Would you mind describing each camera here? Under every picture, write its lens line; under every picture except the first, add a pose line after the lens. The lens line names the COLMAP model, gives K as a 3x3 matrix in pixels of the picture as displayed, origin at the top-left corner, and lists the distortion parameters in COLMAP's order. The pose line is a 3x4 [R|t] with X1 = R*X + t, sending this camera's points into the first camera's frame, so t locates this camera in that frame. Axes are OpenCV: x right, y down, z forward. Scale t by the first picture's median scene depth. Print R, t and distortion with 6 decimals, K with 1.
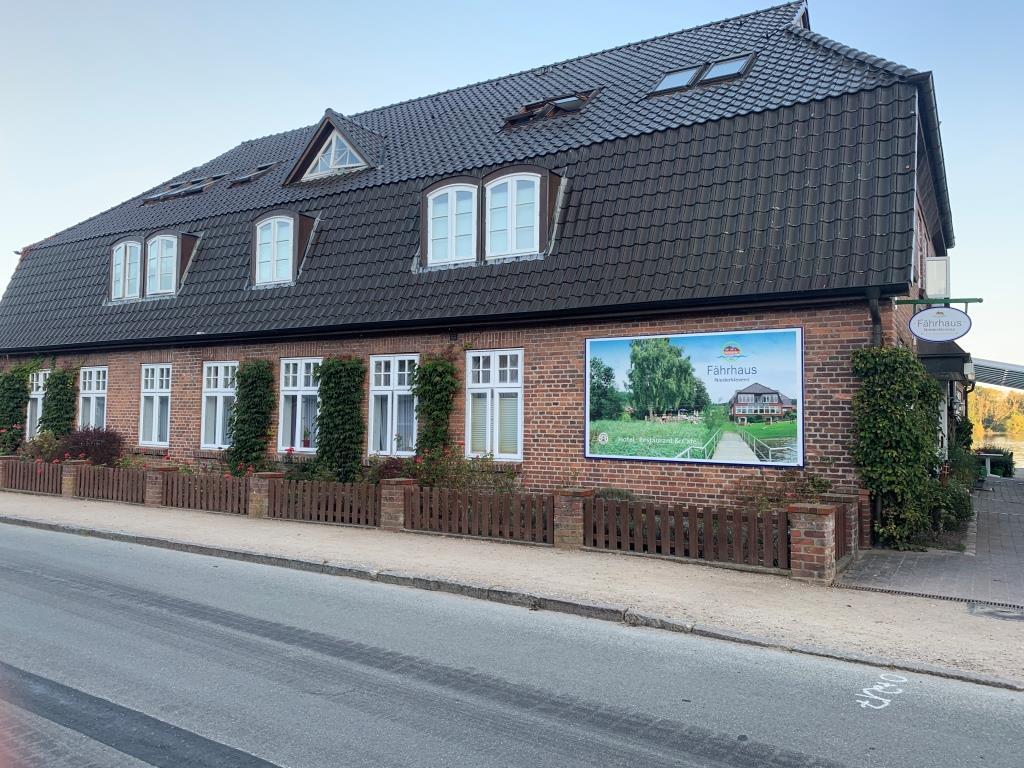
lens RADIAL K [[788.6, 0, 507.9], [0, 788.6, 383.6], [0, 0, 1]] dist [0.078212, -0.085000]
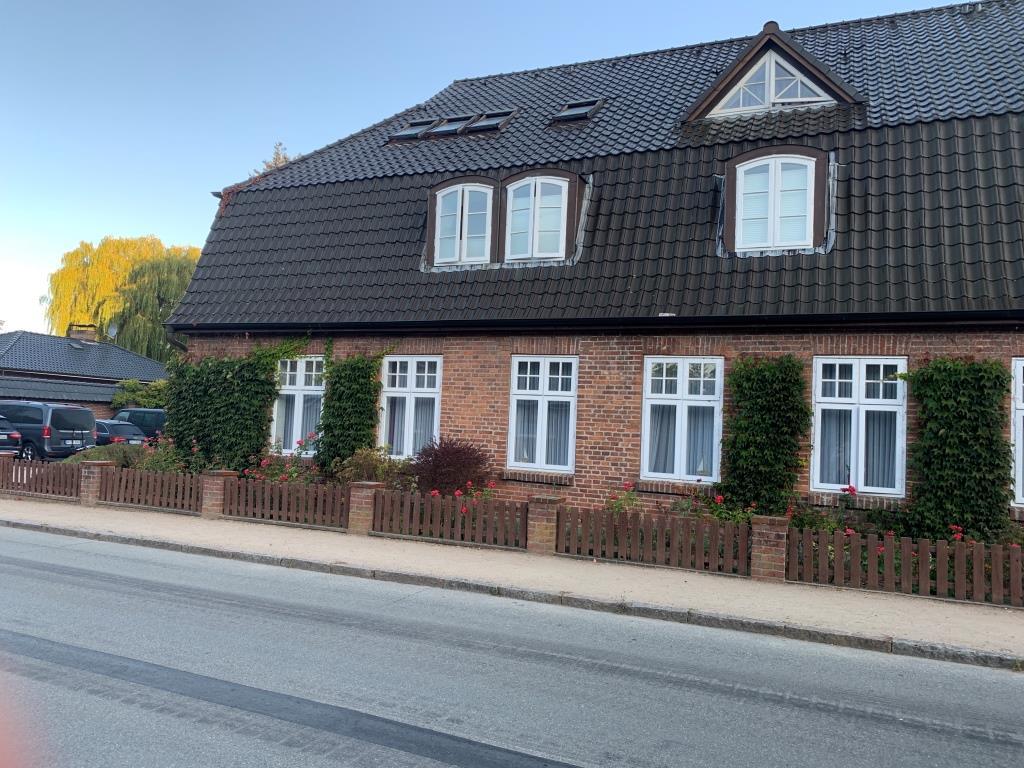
lens RADIAL K [[730.5, 0, 512.0], [0, 730.5, 419.6], [0, 0, 1]] dist [0.014936, 0.001279]
pose [[0.984026, 0.033300, 0.174881, -0.245258], [-0.040216, 0.998537, 0.036152, 0.004173], [-0.173421, -0.042607, 0.983926, 0.152681]]
